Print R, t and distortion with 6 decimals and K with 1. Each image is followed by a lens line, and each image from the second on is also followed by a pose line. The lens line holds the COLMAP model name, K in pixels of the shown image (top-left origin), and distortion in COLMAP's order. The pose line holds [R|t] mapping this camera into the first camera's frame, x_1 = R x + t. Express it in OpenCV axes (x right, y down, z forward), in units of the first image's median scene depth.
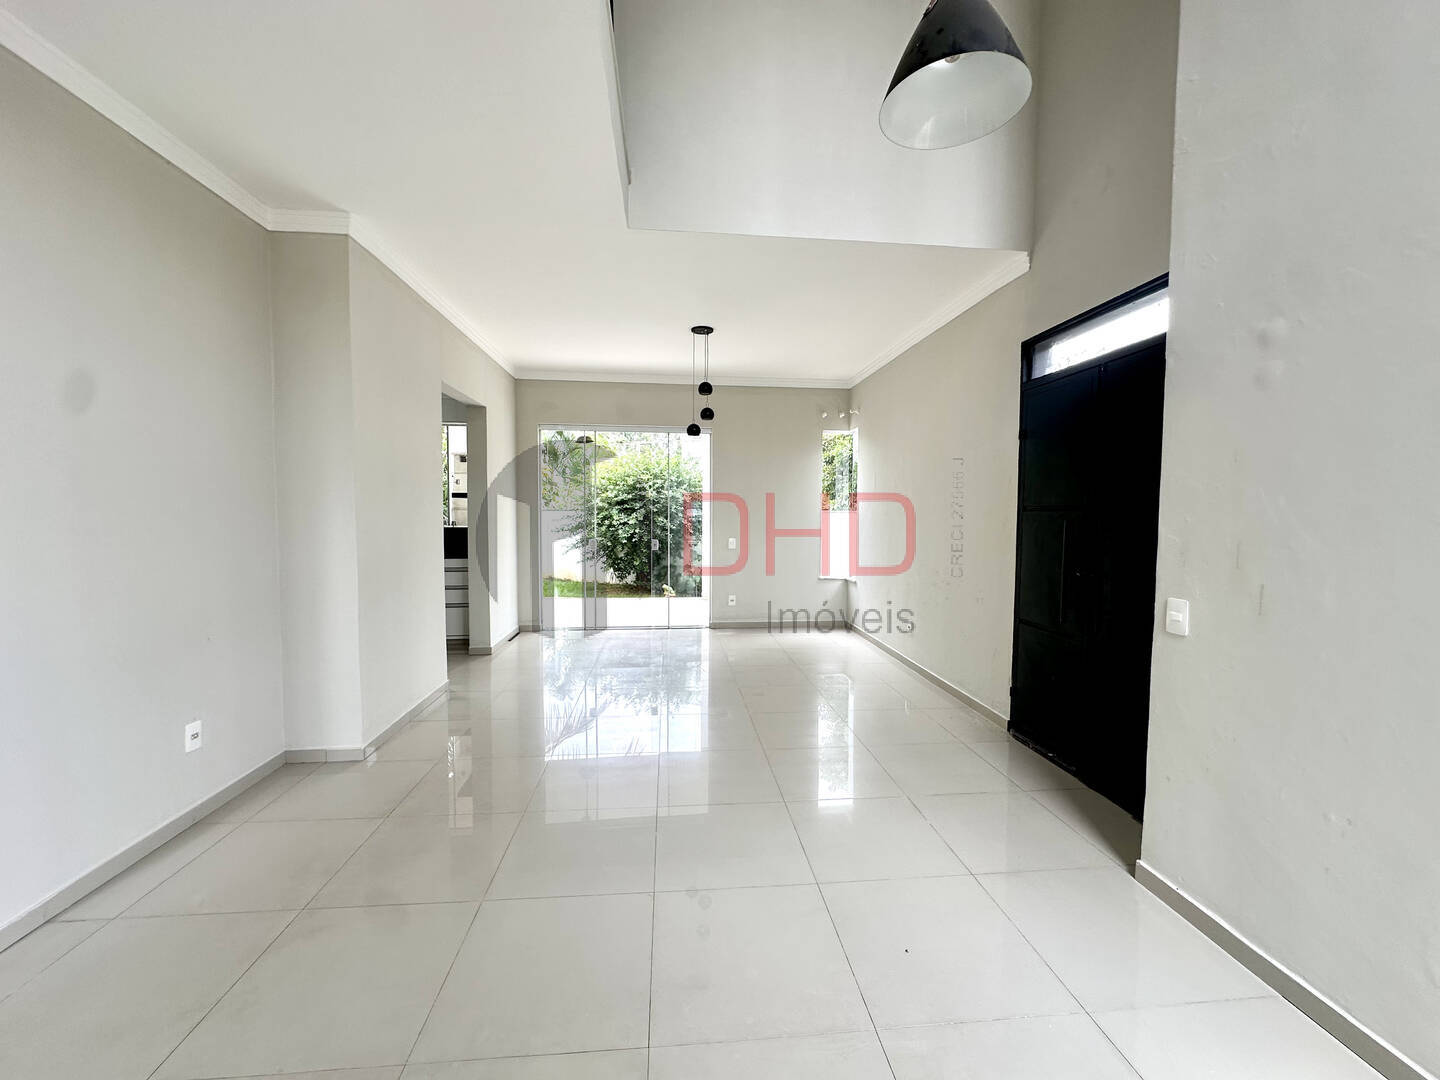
lens RADIAL K [[580.5, 0, 719.7], [0, 580.5, 539.0], [0, 0, 1]] dist [-0.002147, 0.000064]
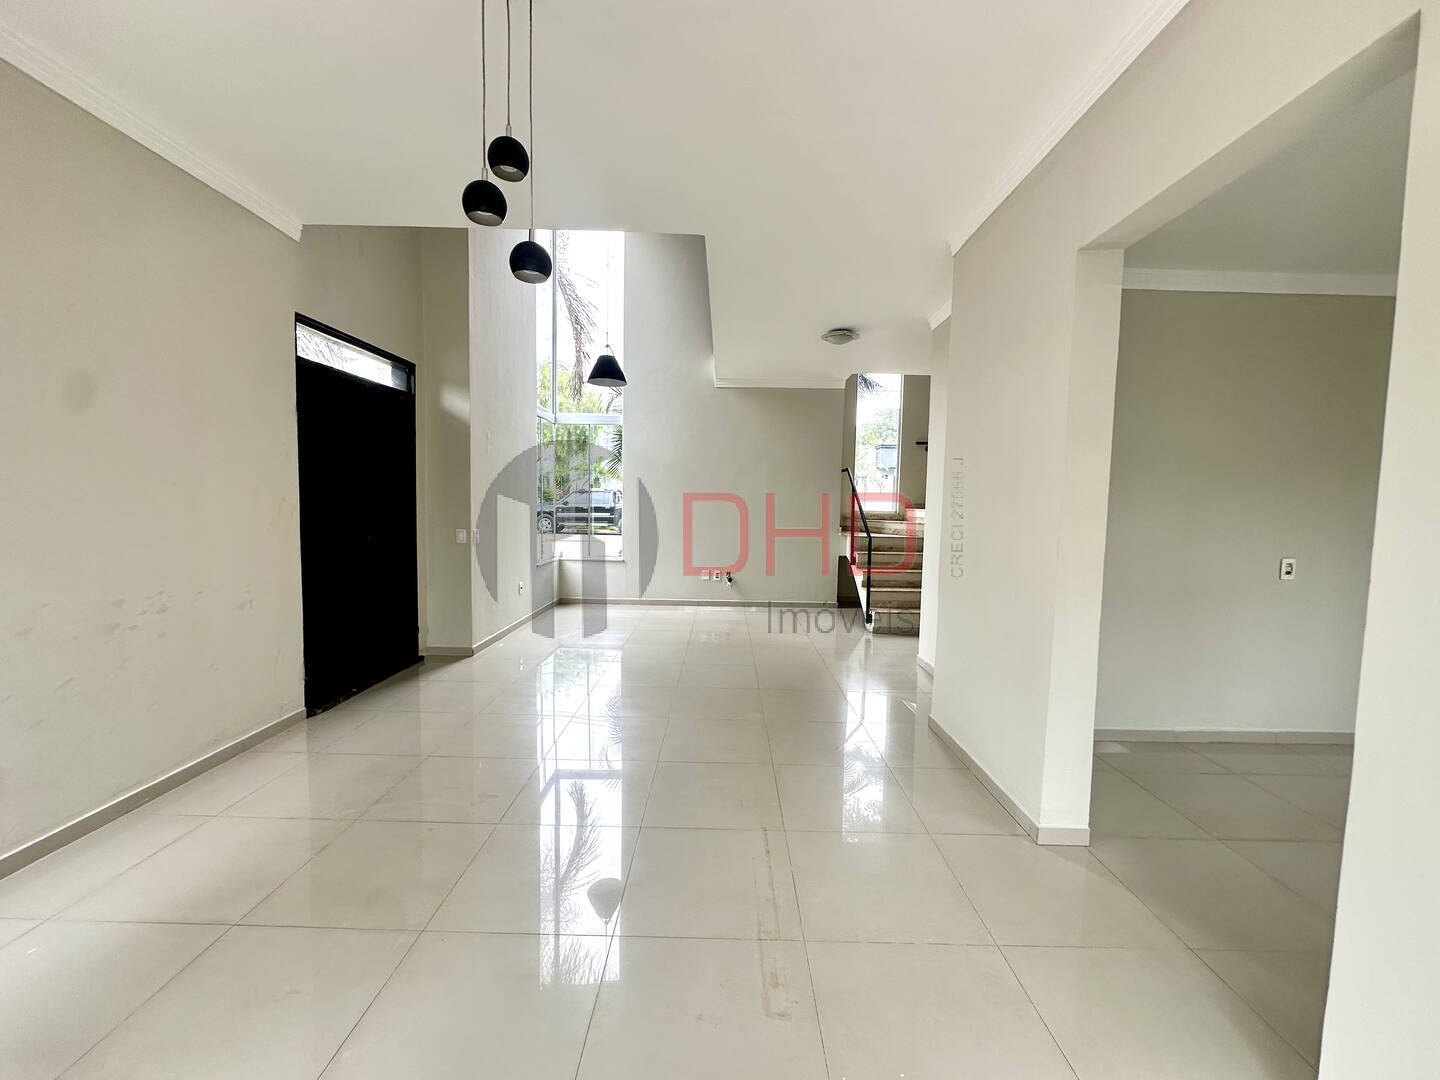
lens RADIAL K [[580.5, 0, 721.9], [0, 580.5, 539.6], [0, 0, 1]] dist [-0.002147, 0.000064]
pose [[-0.995741, -0.025690, 0.088548, -0.269763], [-0.015889, 0.993842, 0.109661, -0.081591], [-0.090820, 0.107787, -0.990017, 1.872790]]
